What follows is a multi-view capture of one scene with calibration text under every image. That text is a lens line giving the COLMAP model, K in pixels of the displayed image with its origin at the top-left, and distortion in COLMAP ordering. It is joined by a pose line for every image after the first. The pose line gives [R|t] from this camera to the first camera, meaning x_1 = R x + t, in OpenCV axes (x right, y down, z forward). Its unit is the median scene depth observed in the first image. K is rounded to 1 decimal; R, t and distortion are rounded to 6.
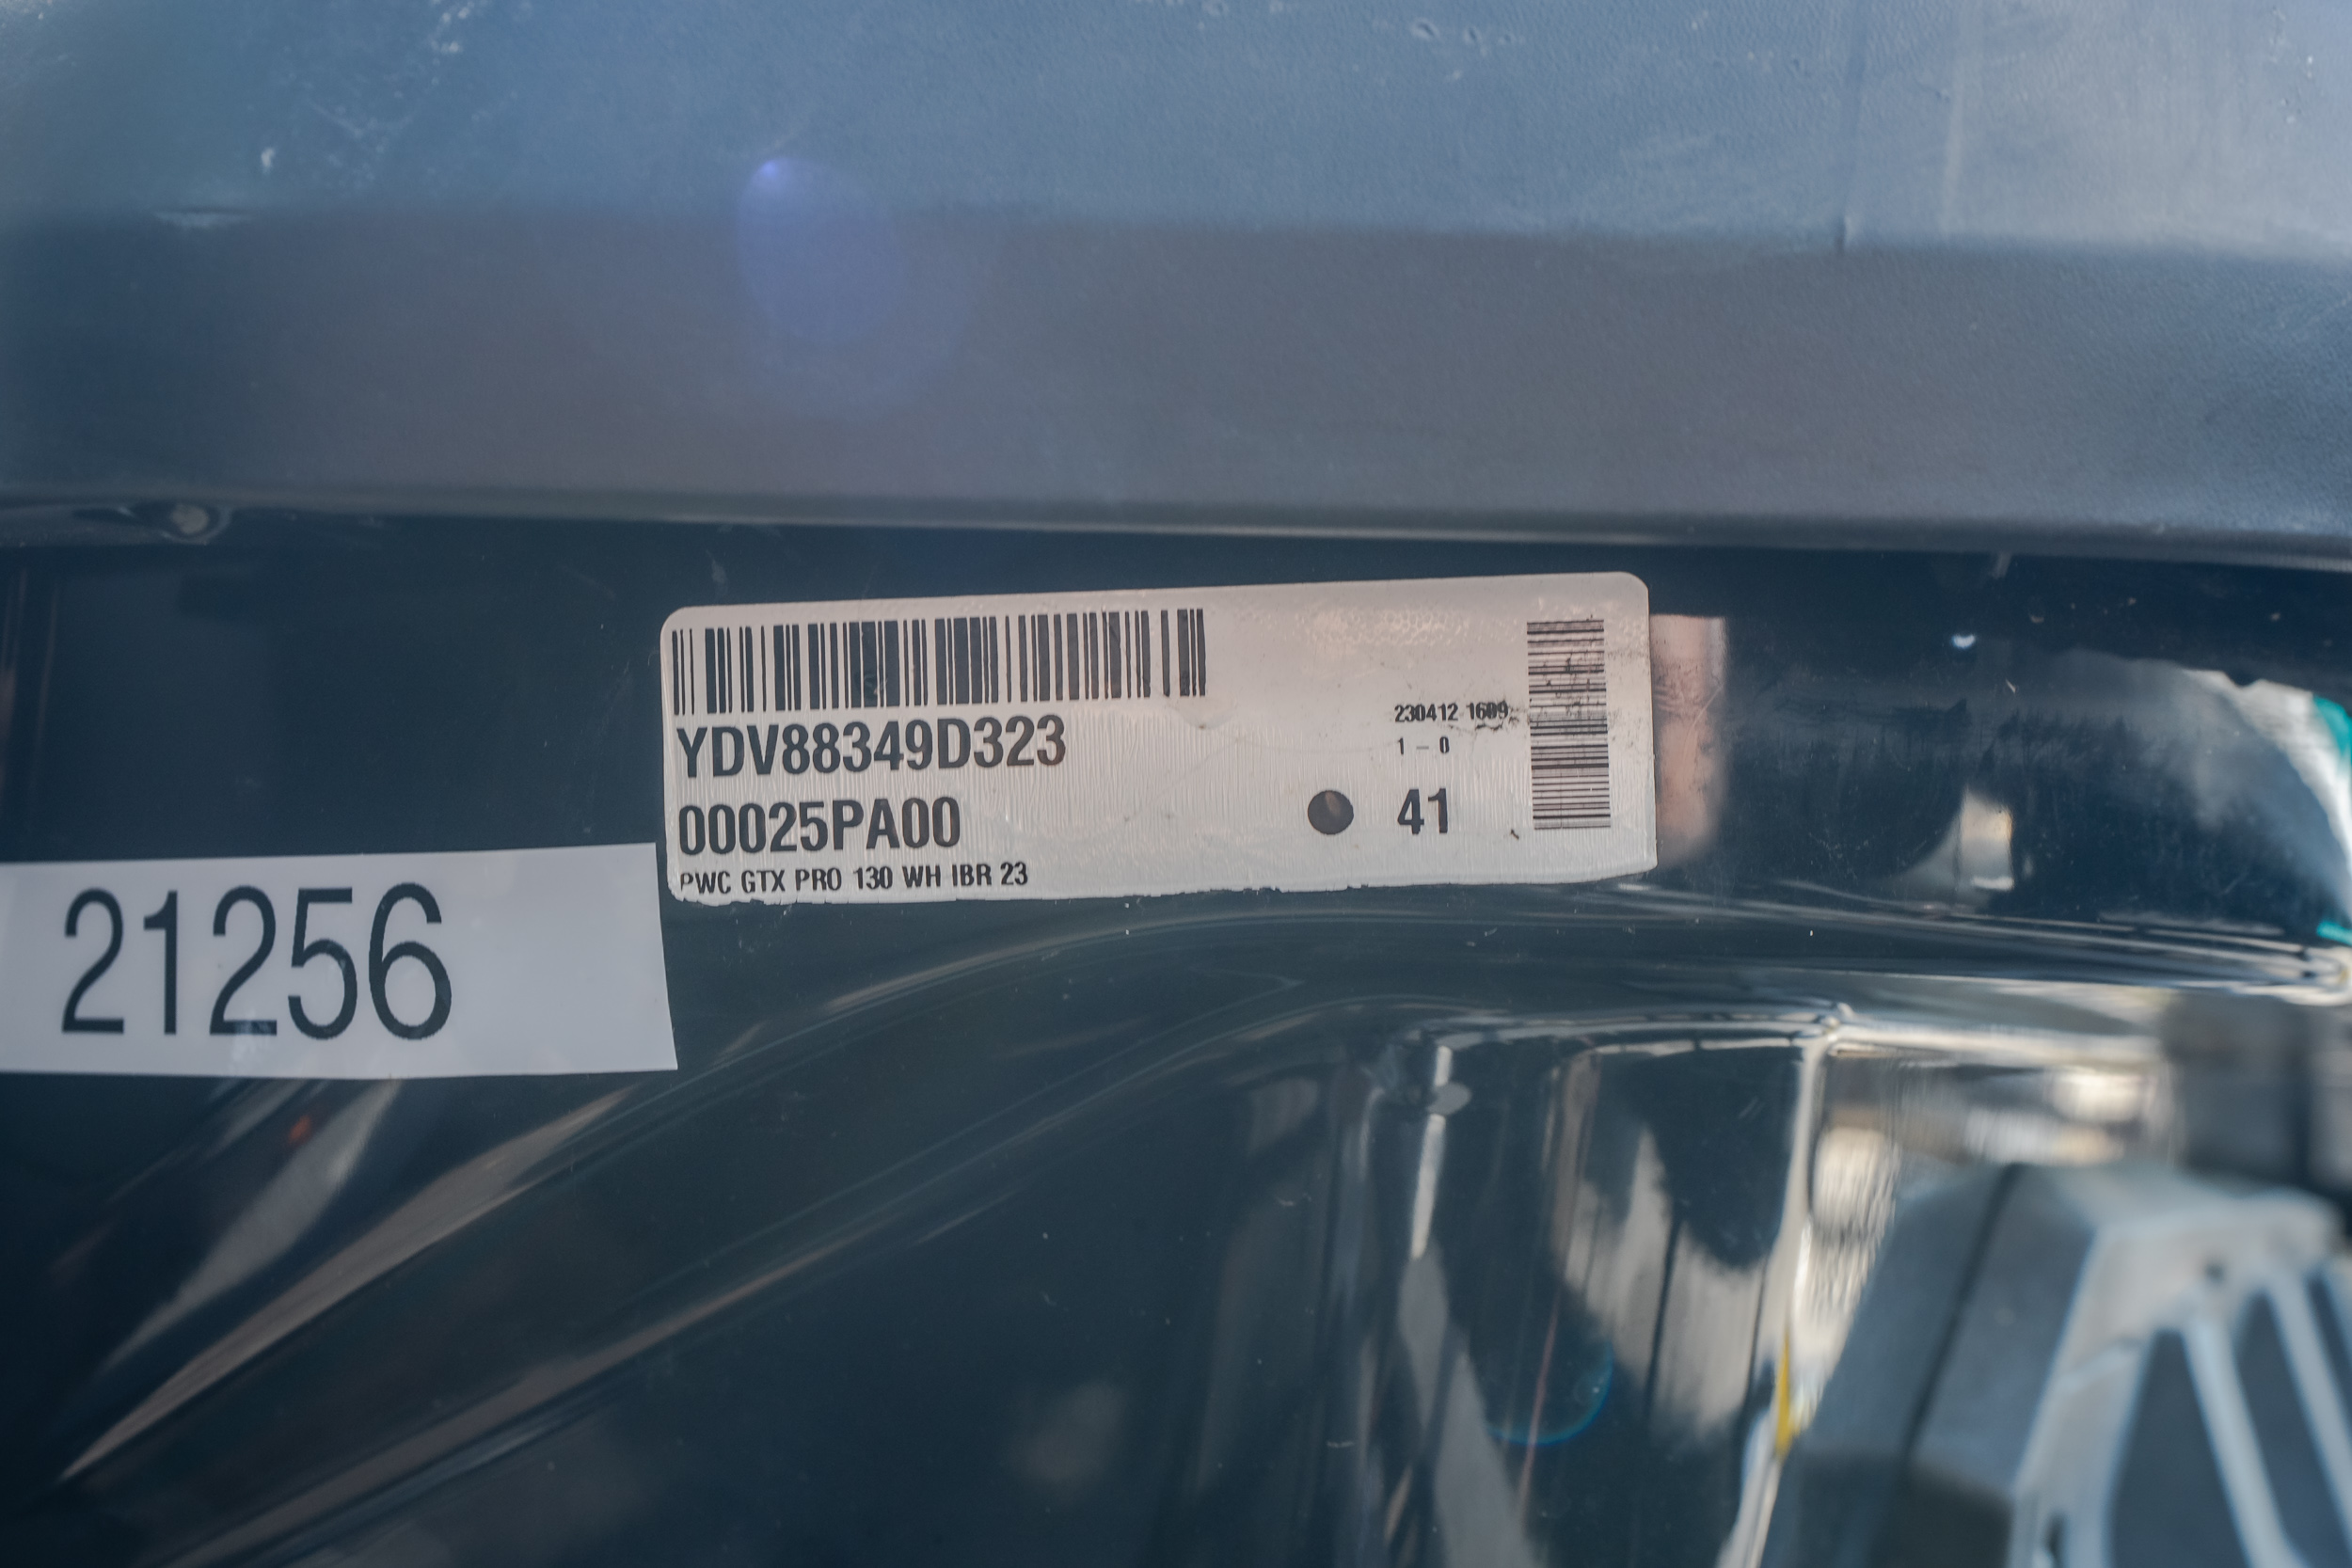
lens RADIAL K [[2978.2, 0, 1176.0], [0, 2978.2, 784.0], [0, 0, 1]] dist [-0.002271, 0.014848]
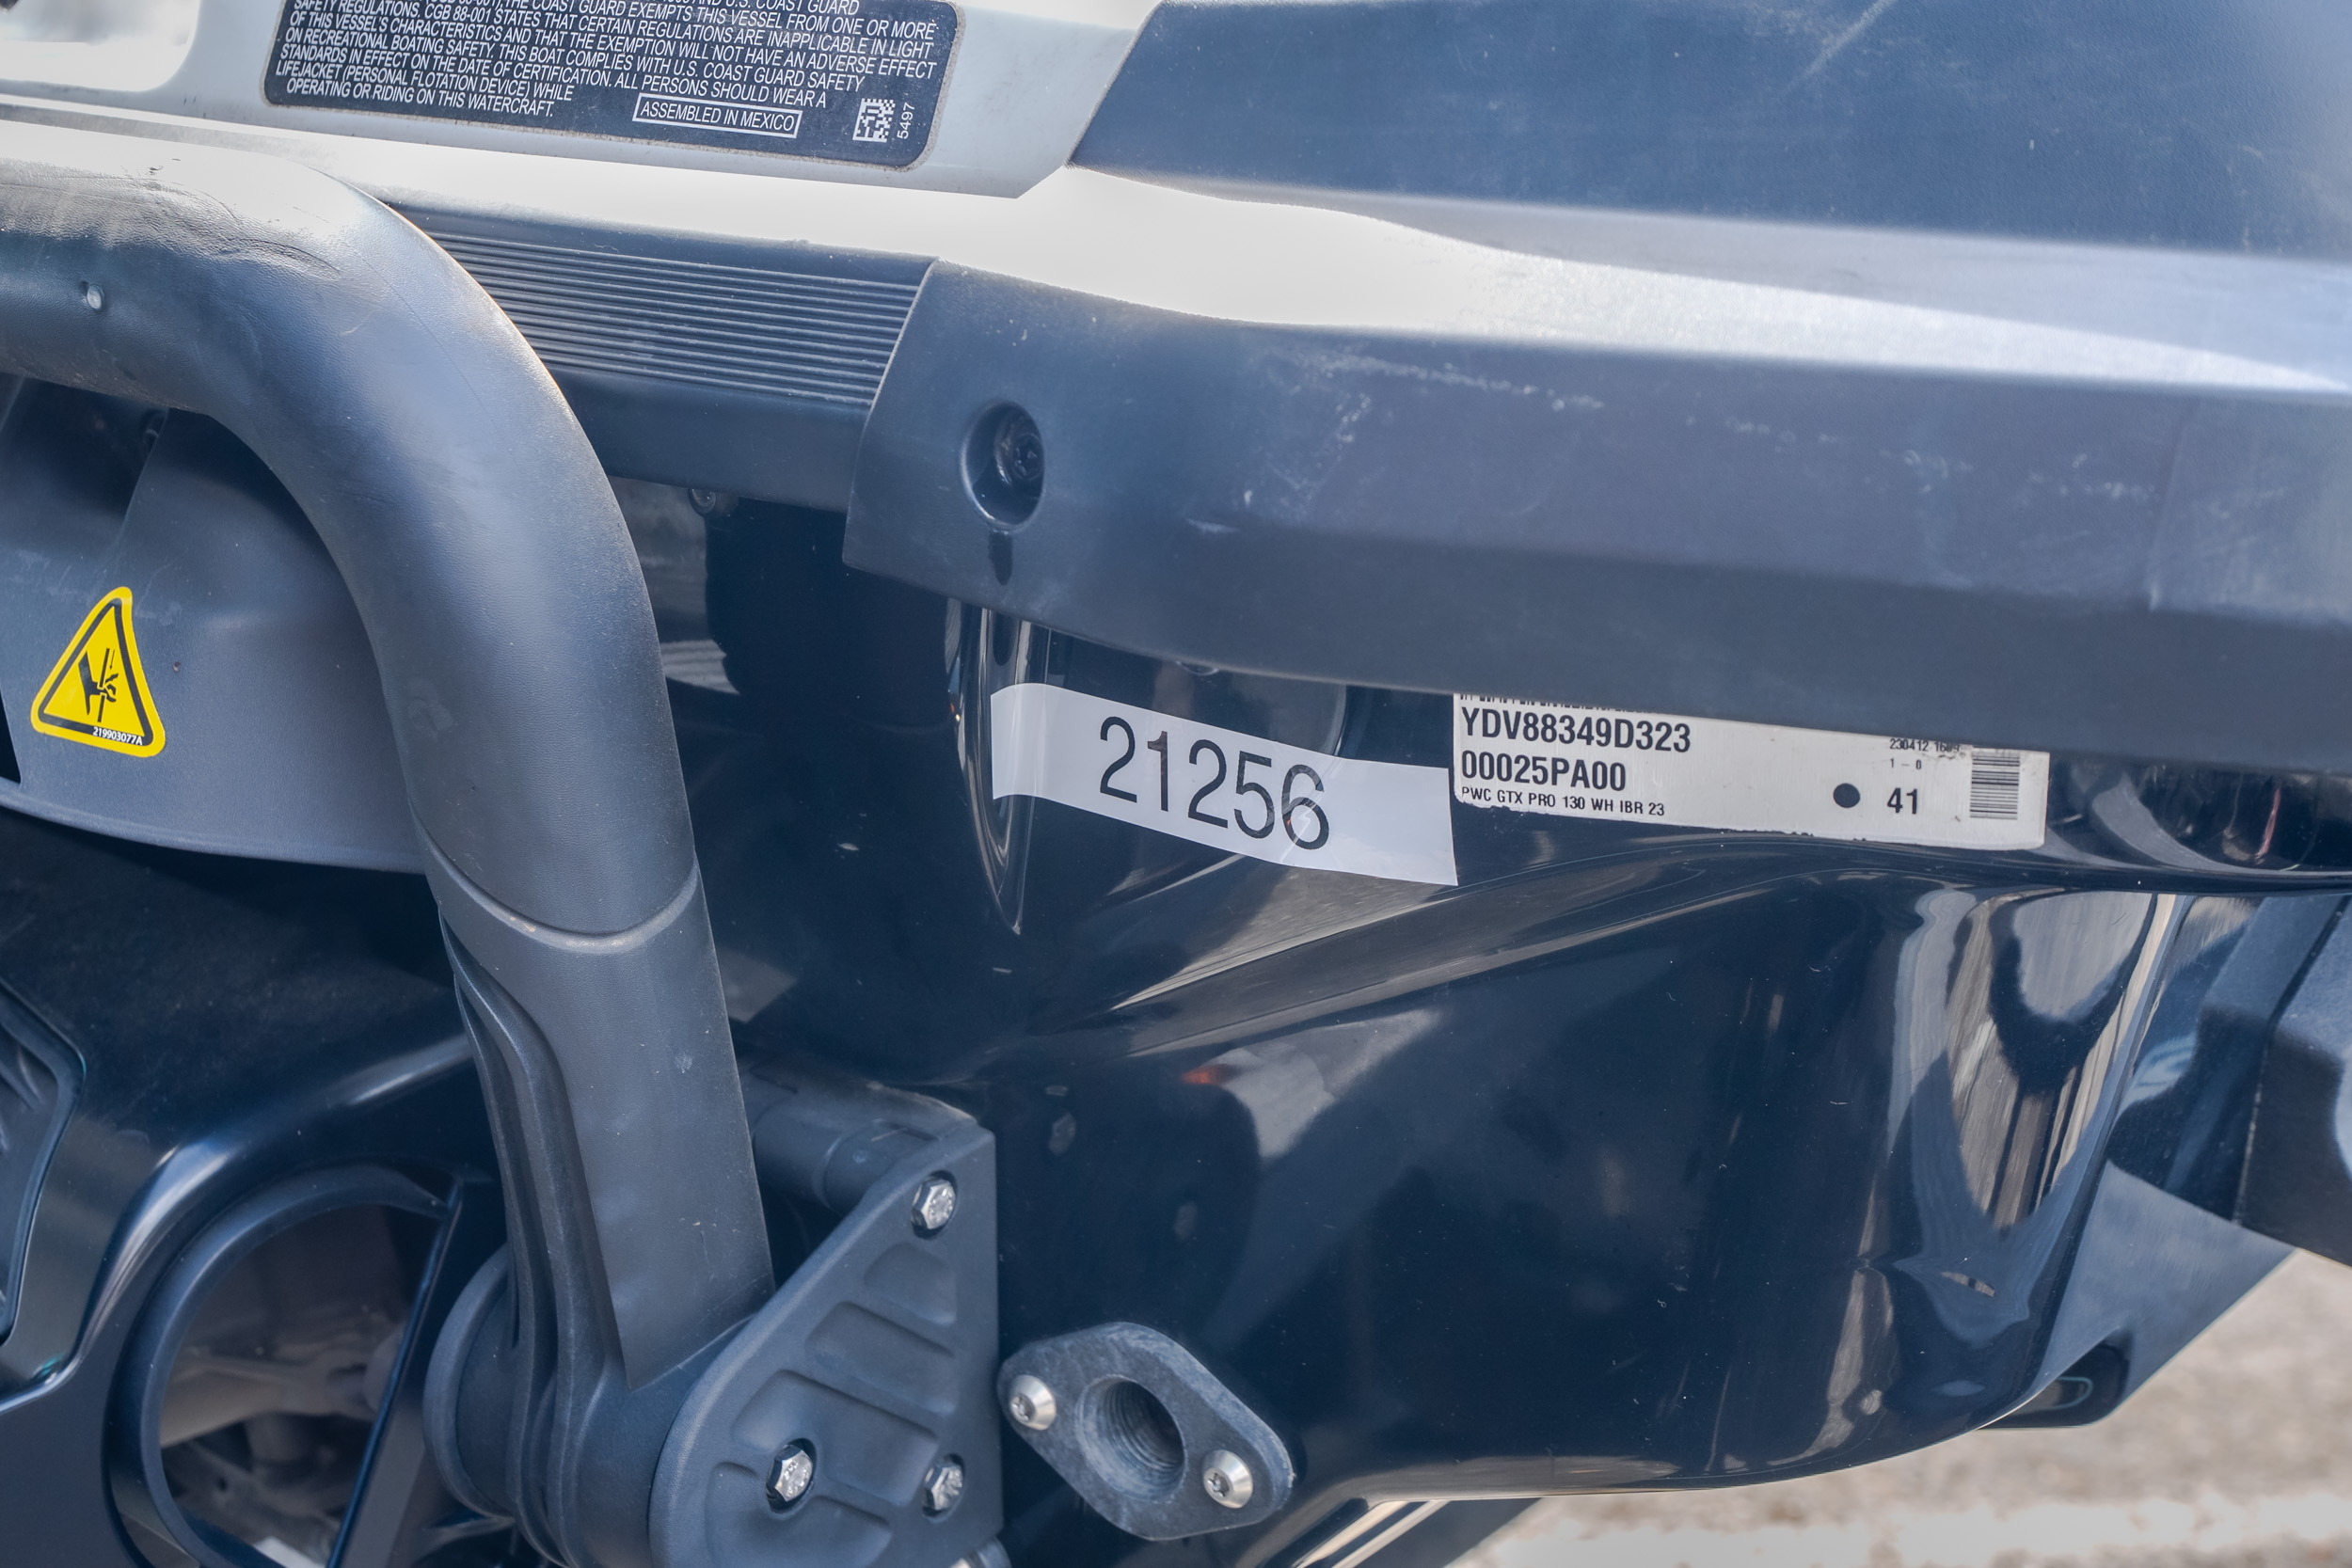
lens RADIAL K [[2978.2, 0, 1176.0], [0, 2978.2, 784.0], [0, 0, 1]] dist [-0.002271, 0.014848]
pose [[0.970732, 0.073565, -0.228623, 0.067131], [0.011681, 0.936344, 0.350889, -0.581849], [0.239883, -0.343289, 0.908080, -0.607182]]
